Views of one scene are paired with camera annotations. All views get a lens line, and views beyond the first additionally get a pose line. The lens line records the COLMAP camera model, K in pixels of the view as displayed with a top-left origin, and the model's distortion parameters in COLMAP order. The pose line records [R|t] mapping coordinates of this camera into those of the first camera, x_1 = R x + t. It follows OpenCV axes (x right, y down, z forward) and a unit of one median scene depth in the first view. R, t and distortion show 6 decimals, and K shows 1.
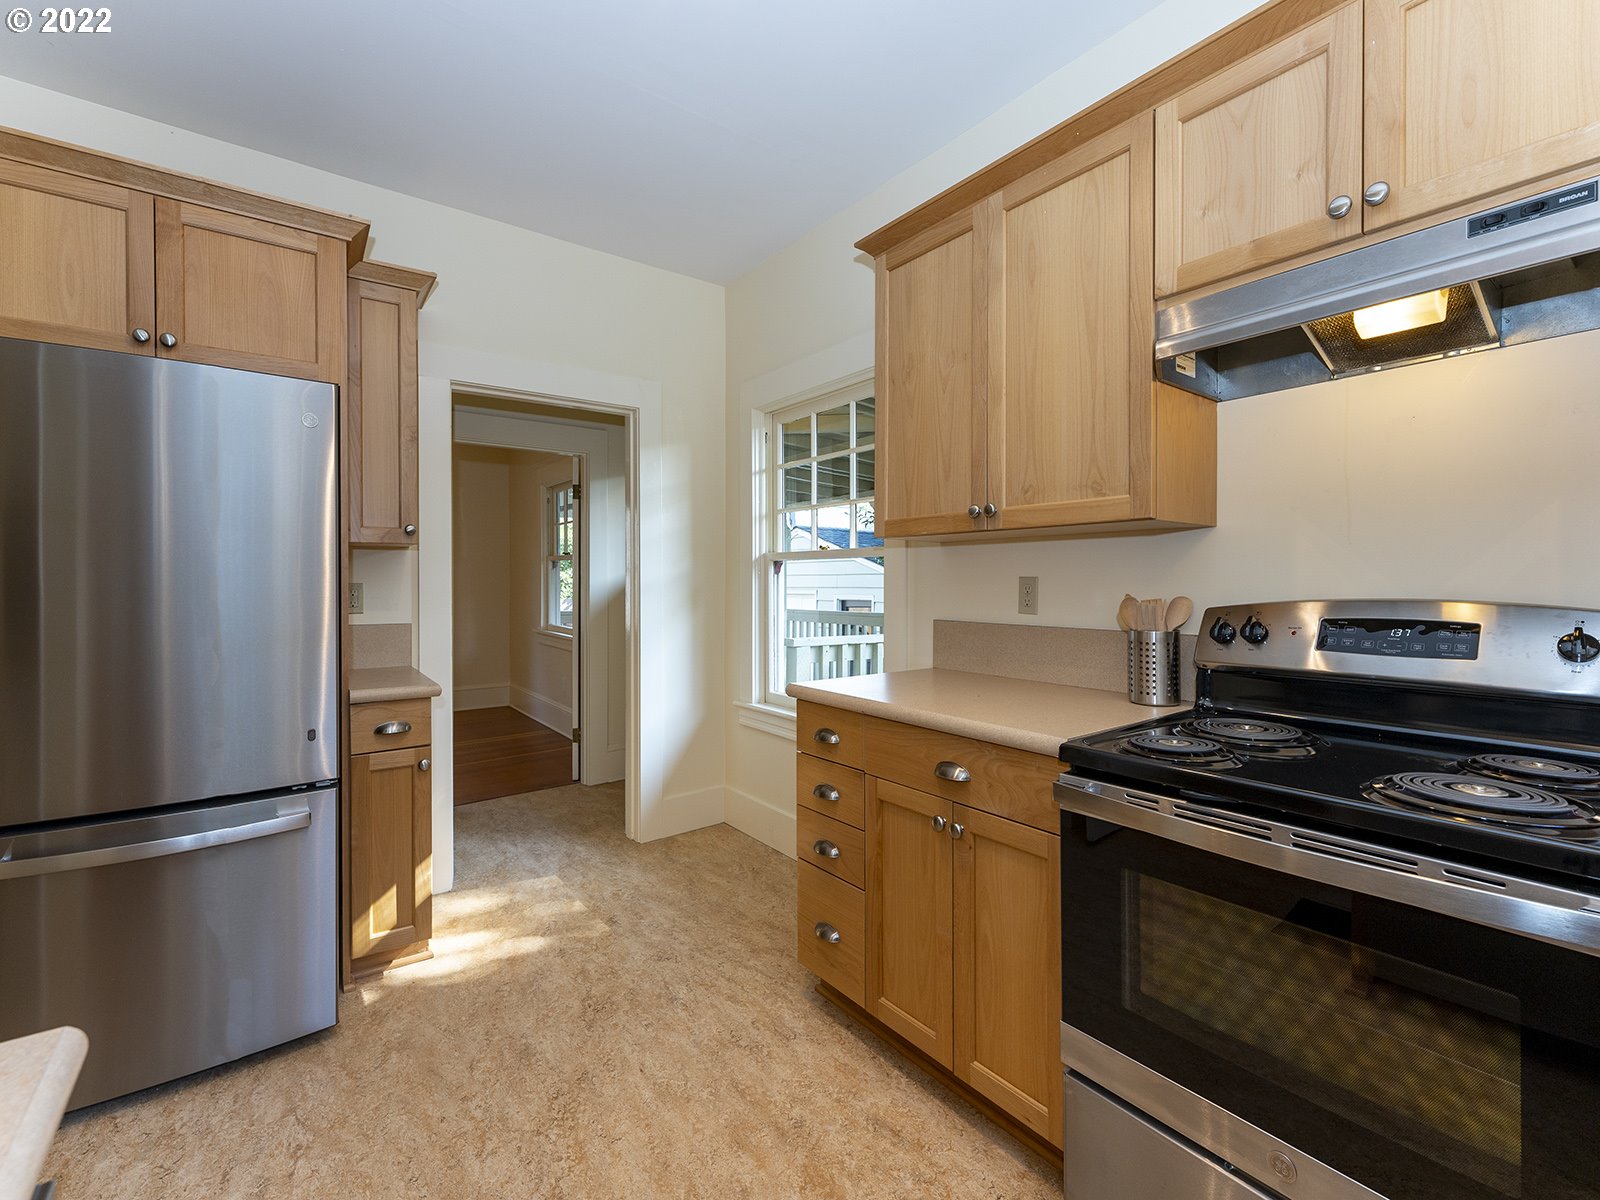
lens RADIAL K [[716.9, 0, 801.7], [0, 716.9, 577.4], [0, 0, 1]] dist [0.000888, -0.000851]
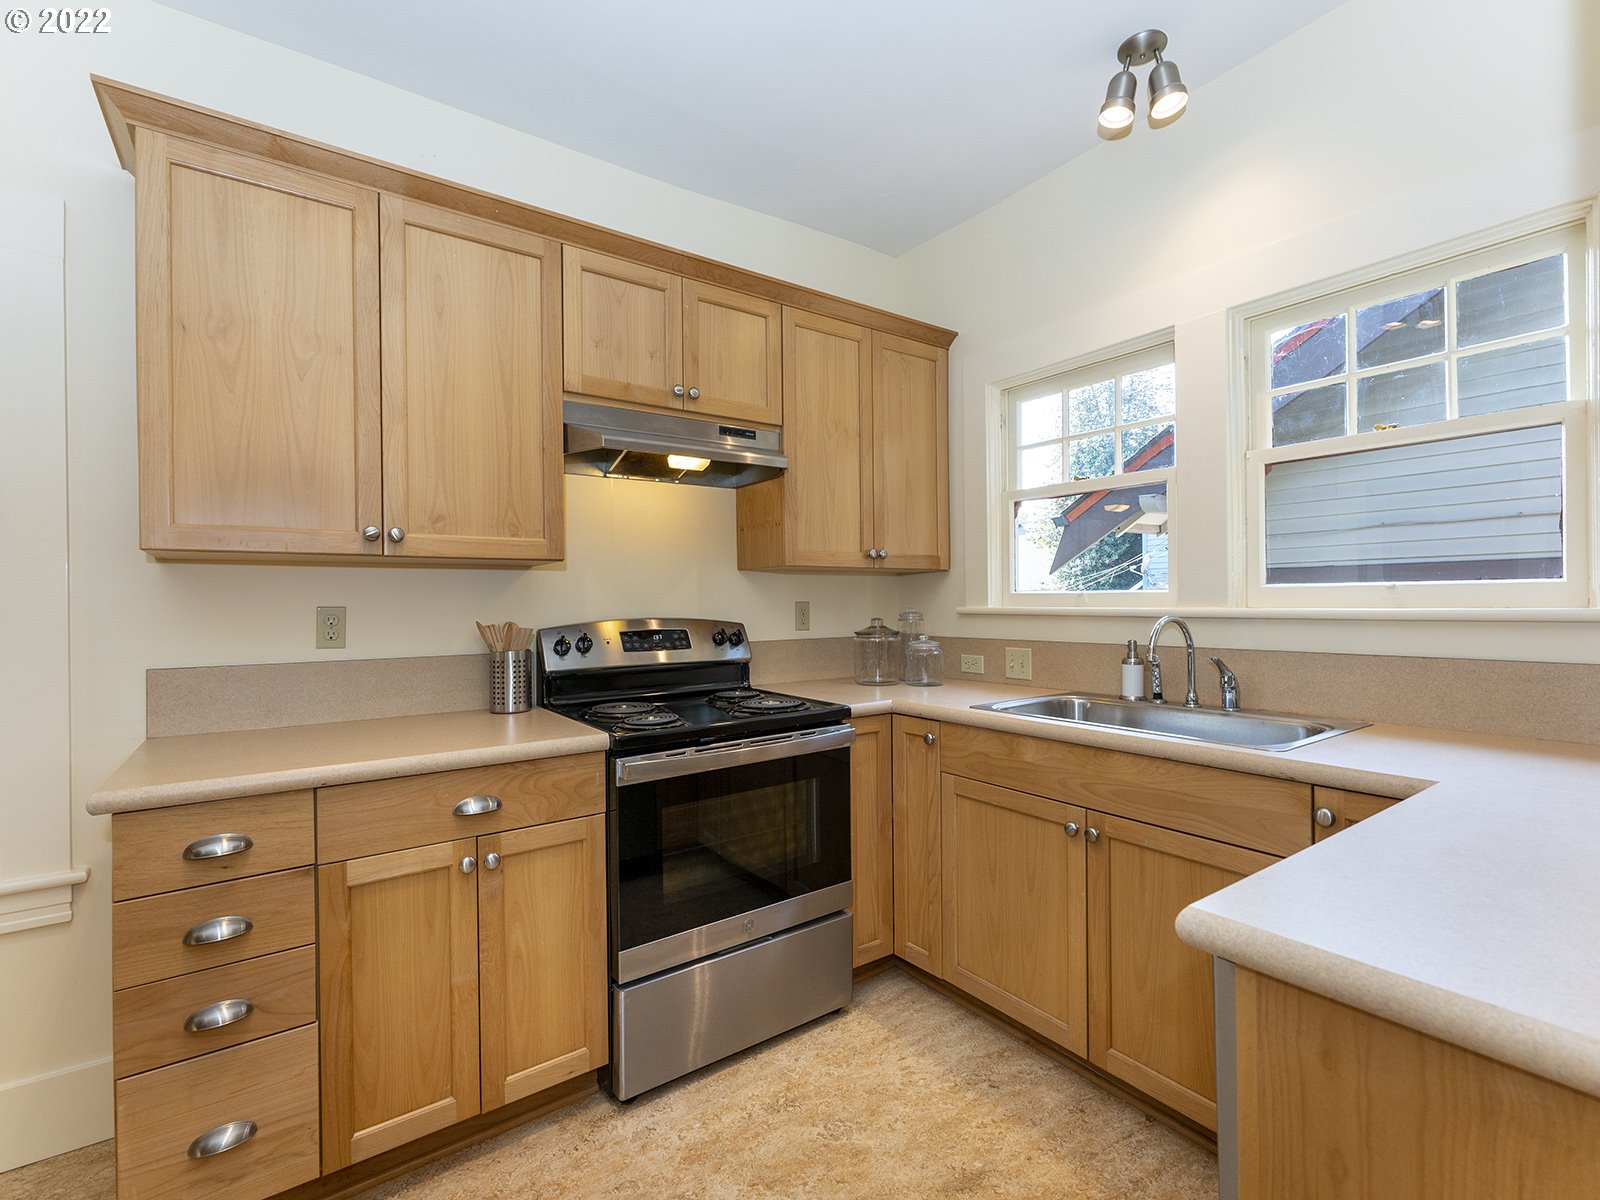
lens RADIAL K [[716.9, 0, 795.4], [0, 716.9, 595.9], [0, 0, 1]] dist [0.000888, -0.000851]
pose [[0.015361, 0.011169, 0.999820, -0.763130], [0.007180, 0.999911, -0.011280, -0.000700], [-0.999856, 0.007352, 0.015279, 0.548598]]
